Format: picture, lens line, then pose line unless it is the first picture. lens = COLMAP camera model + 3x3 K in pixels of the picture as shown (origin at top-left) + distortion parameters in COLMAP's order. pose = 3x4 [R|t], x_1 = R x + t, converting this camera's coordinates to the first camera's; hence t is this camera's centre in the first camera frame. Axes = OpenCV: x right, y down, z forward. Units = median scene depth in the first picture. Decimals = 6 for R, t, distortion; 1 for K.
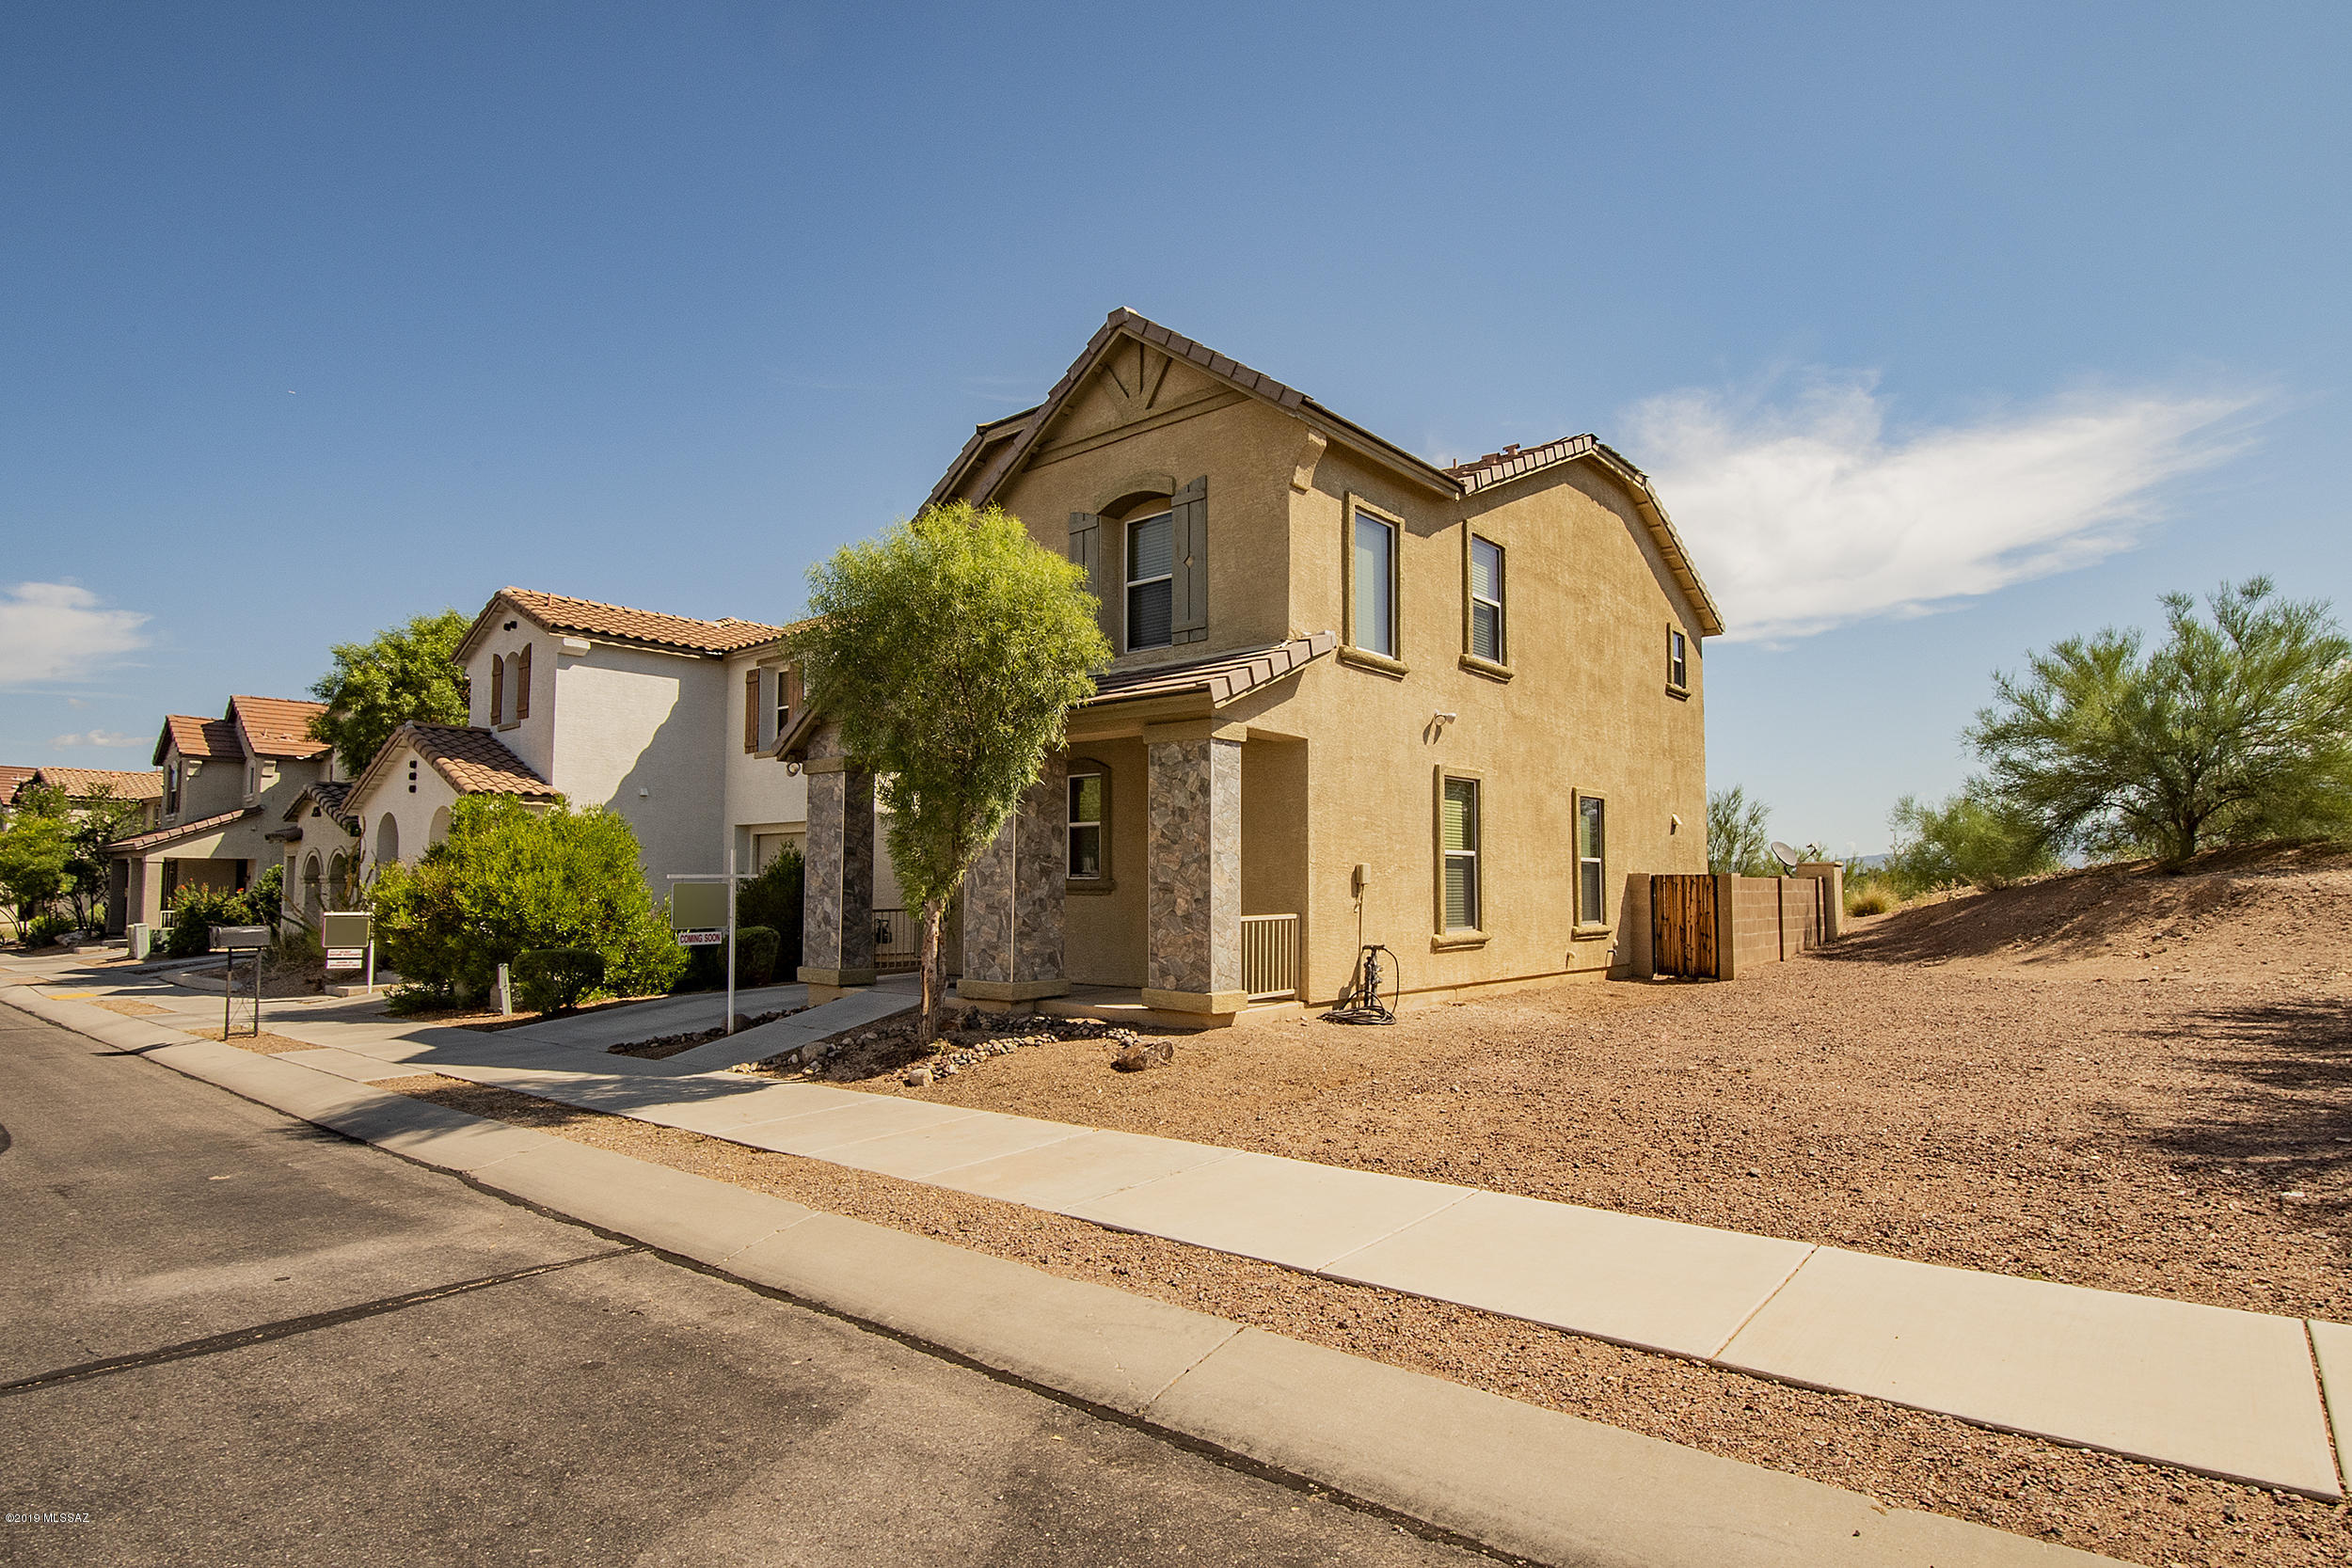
lens RADIAL K [[1207.2, 0, 1208.1], [0, 1207.2, 824.4], [0, 0, 1]] dist [-0.001305, -0.000862]
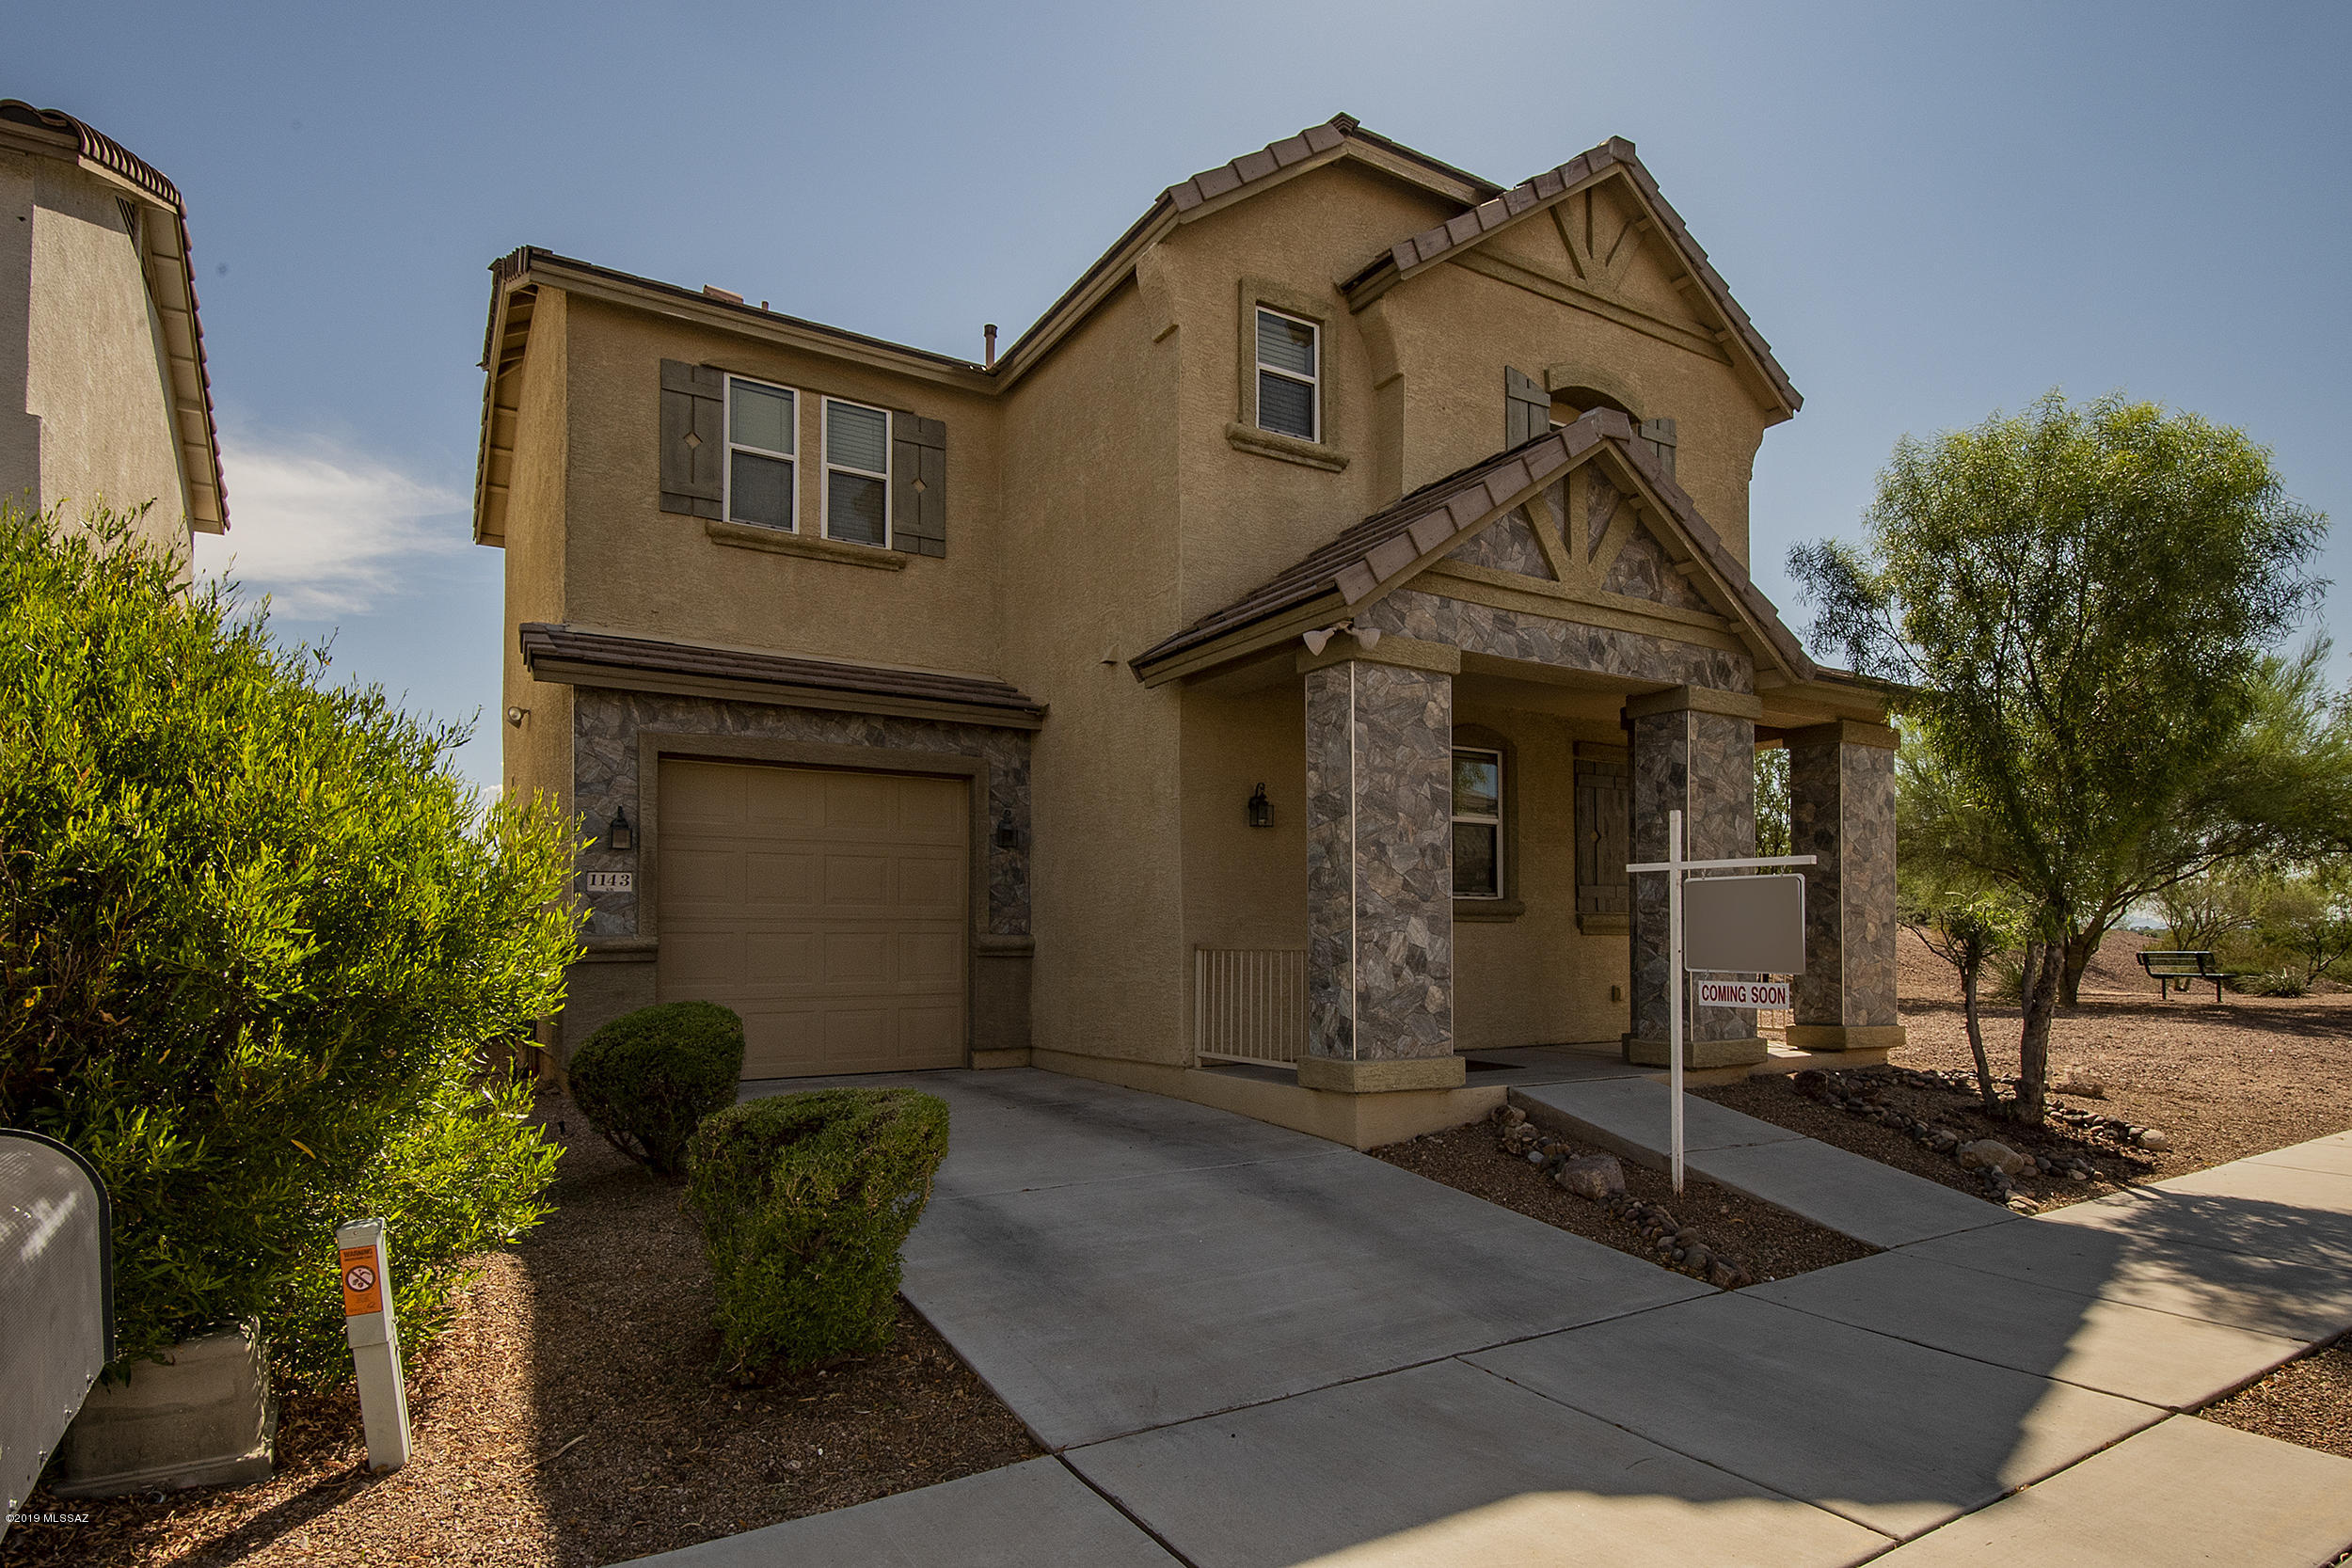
lens RADIAL K [[1278.6, 0, 1227.9], [0, 1278.6, 925.6], [0, 0, 1]] dist [0.013023, -0.012496]
pose [[0.317778, 0.018482, 0.947985, -0.877209], [-0.043597, 0.999037, -0.004863, 0.072515], [-0.947162, -0.039785, 0.318278, 0.939132]]
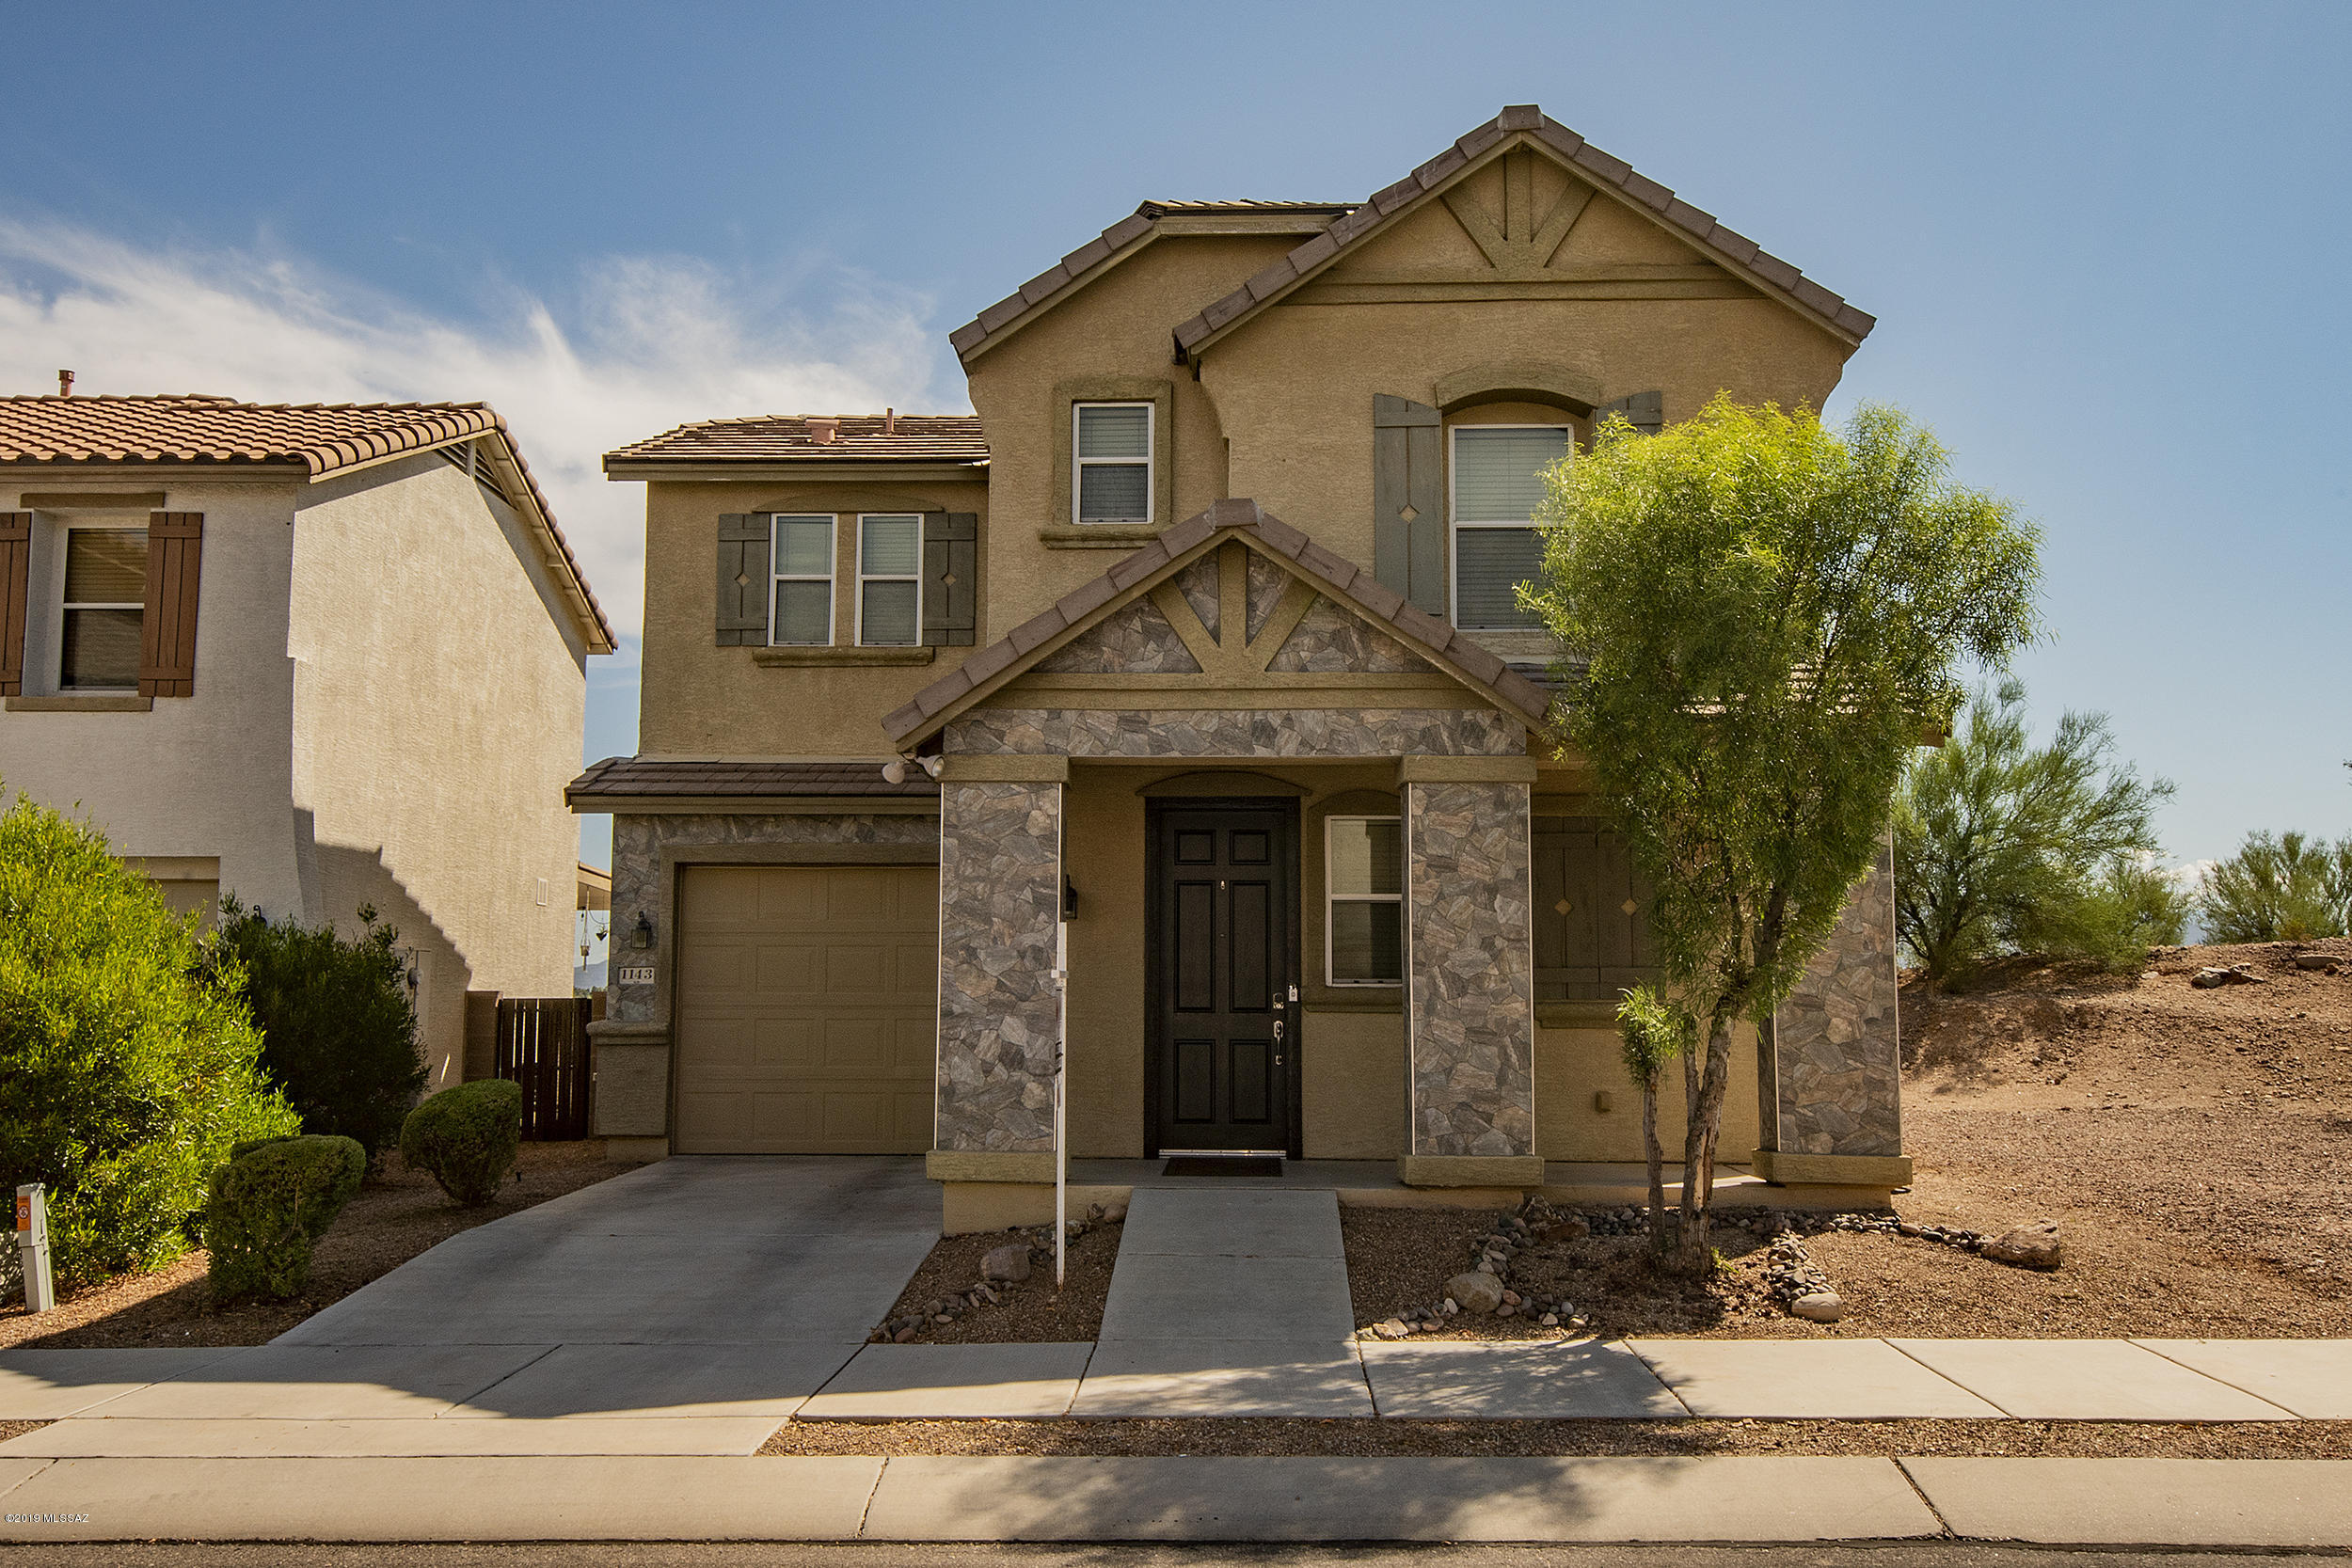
lens RADIAL K [[1936.5, 0, 1172.1], [0, 1936.5, 821.3], [0, 0, 1]] dist [0.030636, -0.005479]
pose [[0.793931, 0.064893, 0.604535, -0.809135], [-0.035644, 0.997545, -0.060270, 0.024662], [-0.606962, 0.026302, 0.794296, 0.290590]]
